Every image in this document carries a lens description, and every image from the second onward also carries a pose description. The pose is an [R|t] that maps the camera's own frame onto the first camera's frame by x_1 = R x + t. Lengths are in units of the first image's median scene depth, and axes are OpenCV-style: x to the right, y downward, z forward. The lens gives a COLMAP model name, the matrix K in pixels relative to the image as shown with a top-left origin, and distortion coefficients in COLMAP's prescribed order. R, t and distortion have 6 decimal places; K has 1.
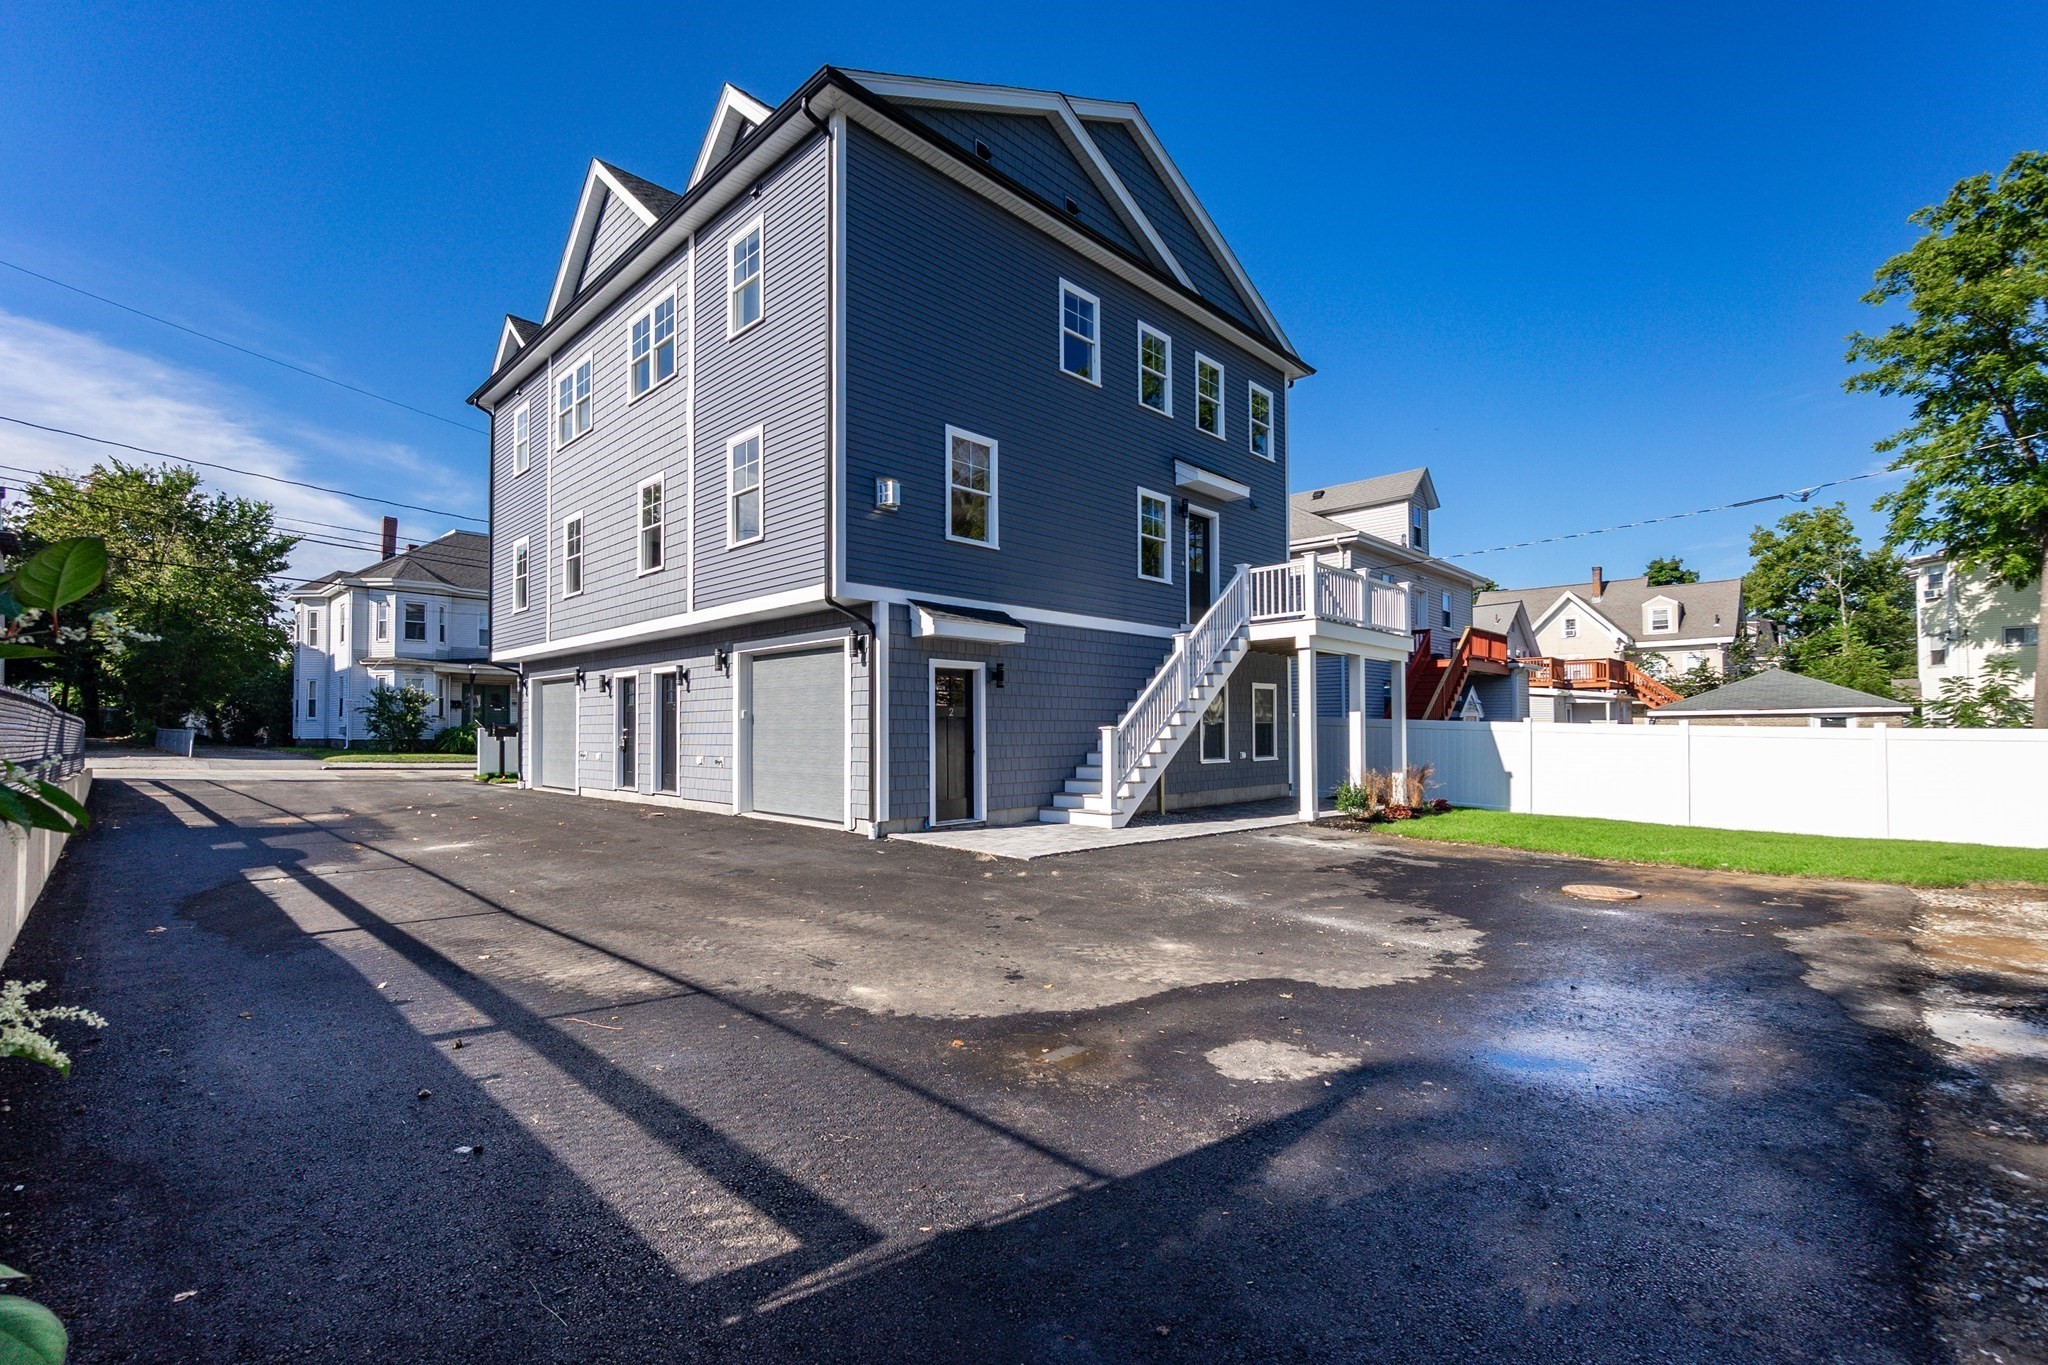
lens RADIAL K [[884.2, 0, 1019.1], [0, 884.2, 702.6], [0, 0, 1]] dist [-0.001817, 0.000267]
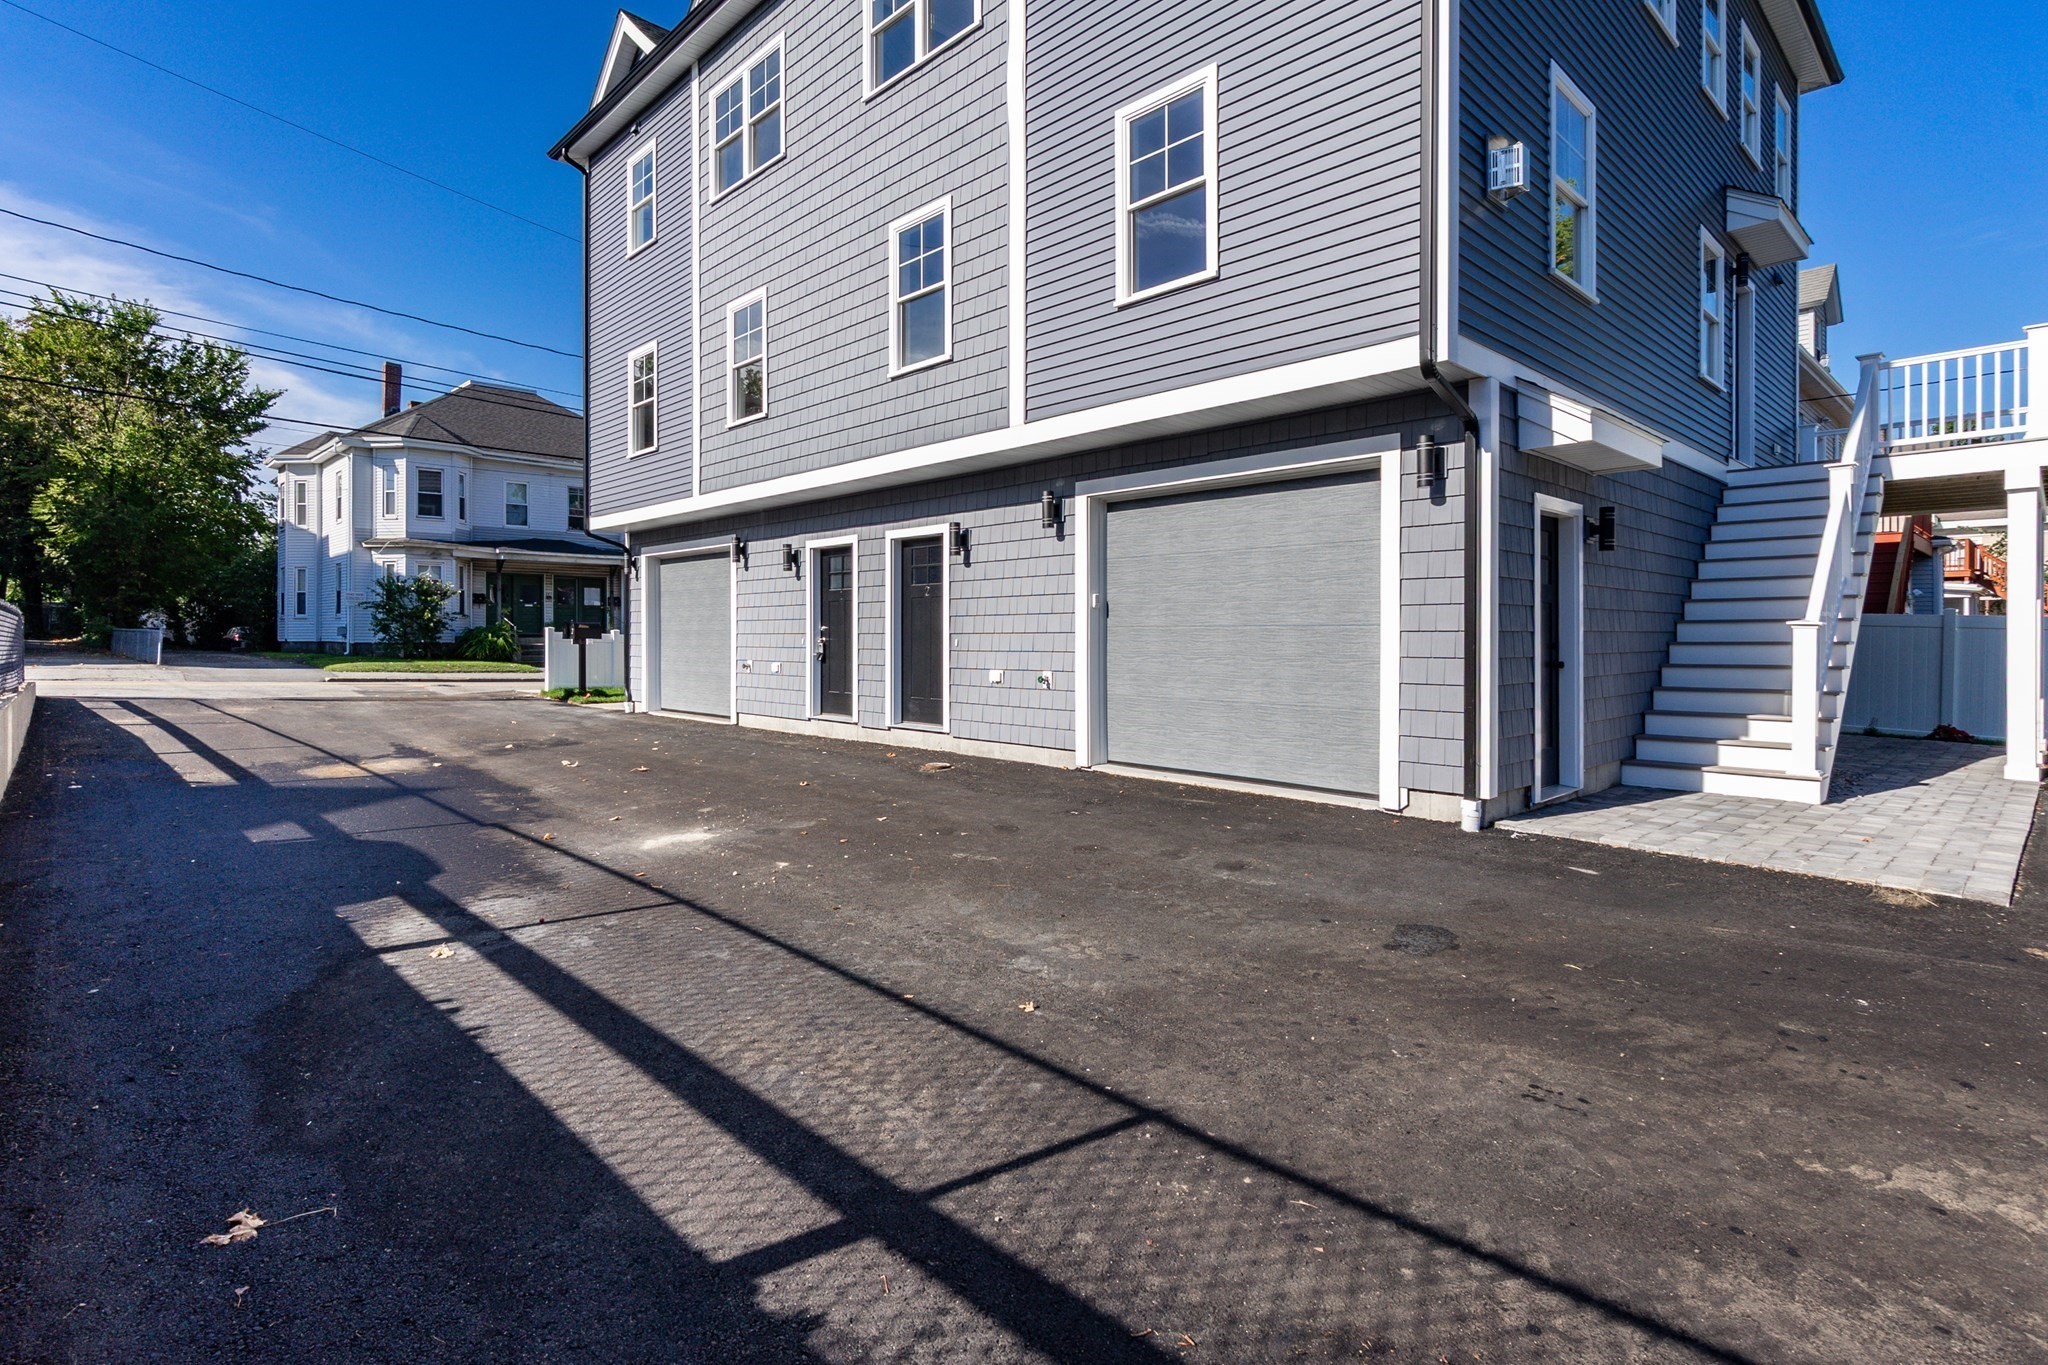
lens RADIAL K [[1007.3, 0, 1029.5], [0, 1007.3, 624.3], [0, 0, 1]] dist [0.000615, -0.000725]
pose [[0.999521, 0.001551, -0.030922, -0.193142], [-0.000880, 0.999764, 0.021707, 0.008472], [0.030948, -0.021670, 0.999286, 0.185008]]
